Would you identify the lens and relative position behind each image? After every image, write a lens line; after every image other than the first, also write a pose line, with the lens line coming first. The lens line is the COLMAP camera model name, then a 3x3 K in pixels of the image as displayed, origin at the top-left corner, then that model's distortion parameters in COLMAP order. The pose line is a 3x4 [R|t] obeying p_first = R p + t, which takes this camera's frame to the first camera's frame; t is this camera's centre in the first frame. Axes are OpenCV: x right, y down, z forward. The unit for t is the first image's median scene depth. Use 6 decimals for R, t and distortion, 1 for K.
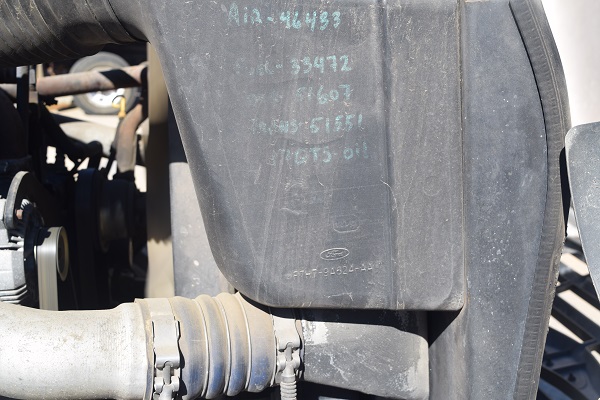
lens RADIAL K [[739.2, 0, 301.6], [0, 739.2, 200.6], [0, 0, 1]] dist [-0.076296, 0.000000]
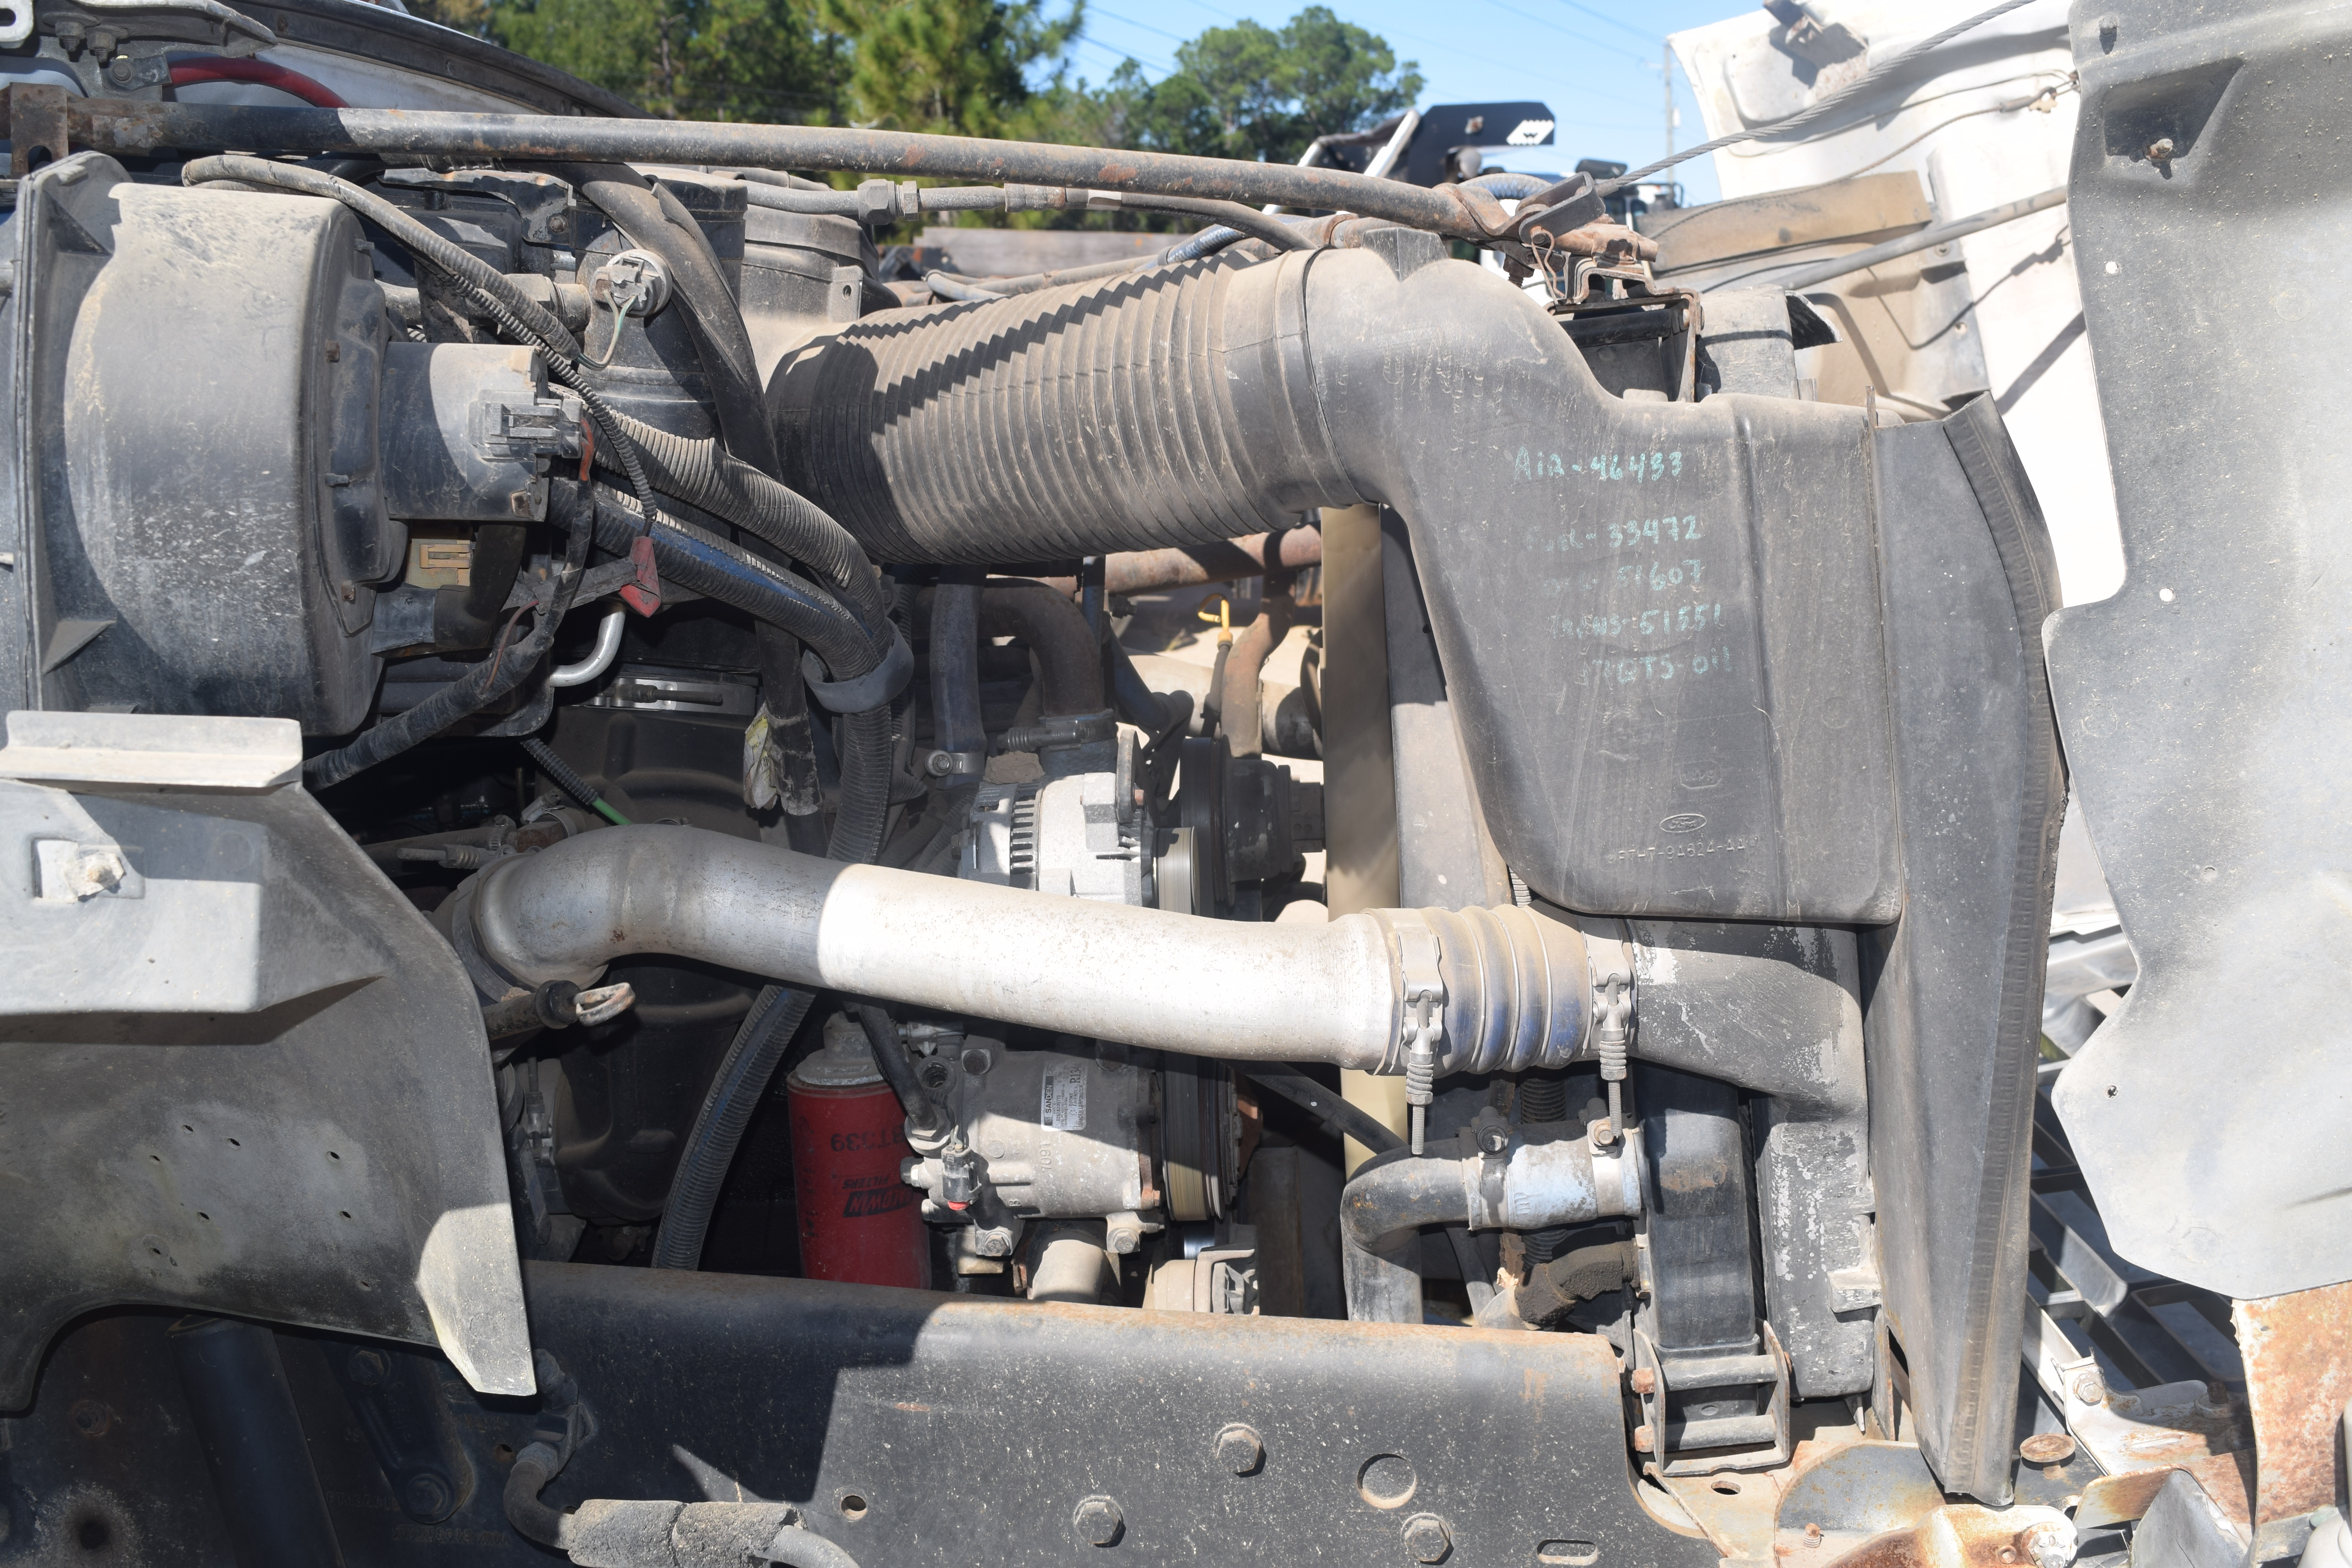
lens RADIAL K [[2249.9, 0, 1170.0], [0, 2249.9, 787.3], [0, 0, 1]] dist [-0.075737, 0.000000]
pose [[0.979988, -0.019026, -0.198143, -0.005592], [0.007952, 0.998369, -0.056537, 0.149607], [0.198896, 0.053830, 0.978541, -1.001965]]
